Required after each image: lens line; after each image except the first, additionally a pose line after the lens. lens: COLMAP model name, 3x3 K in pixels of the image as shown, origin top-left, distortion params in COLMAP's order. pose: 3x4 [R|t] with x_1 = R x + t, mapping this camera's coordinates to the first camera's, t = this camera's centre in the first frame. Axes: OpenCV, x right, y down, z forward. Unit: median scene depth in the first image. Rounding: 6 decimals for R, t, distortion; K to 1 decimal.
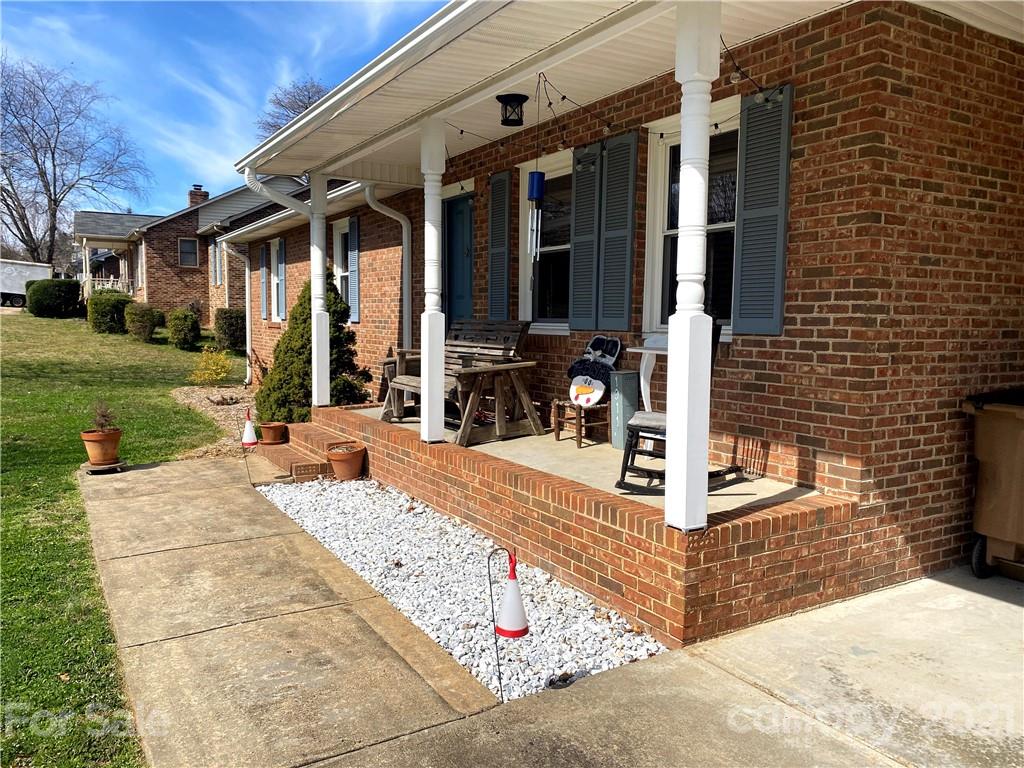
lens RADIAL K [[769.4, 0, 512.8], [0, 769.4, 383.0], [0, 0, 1]] dist [0.025177, -0.003029]
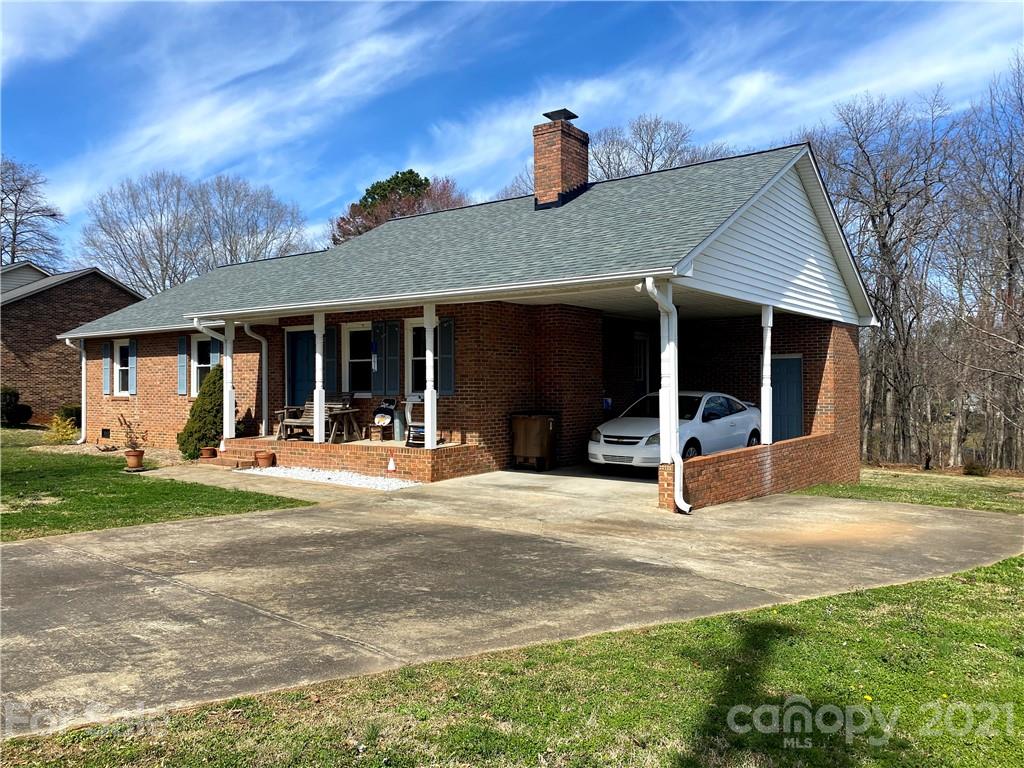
lens RADIAL K [[769.4, 0, 510.5], [0, 769.4, 383.1], [0, 0, 1]] dist [0.025177, -0.003029]
pose [[0.921399, -0.011416, 0.388449, -0.517227], [0.046189, 0.995700, -0.080298, 0.117538], [-0.385862, 0.091929, 0.917965, -1.546230]]
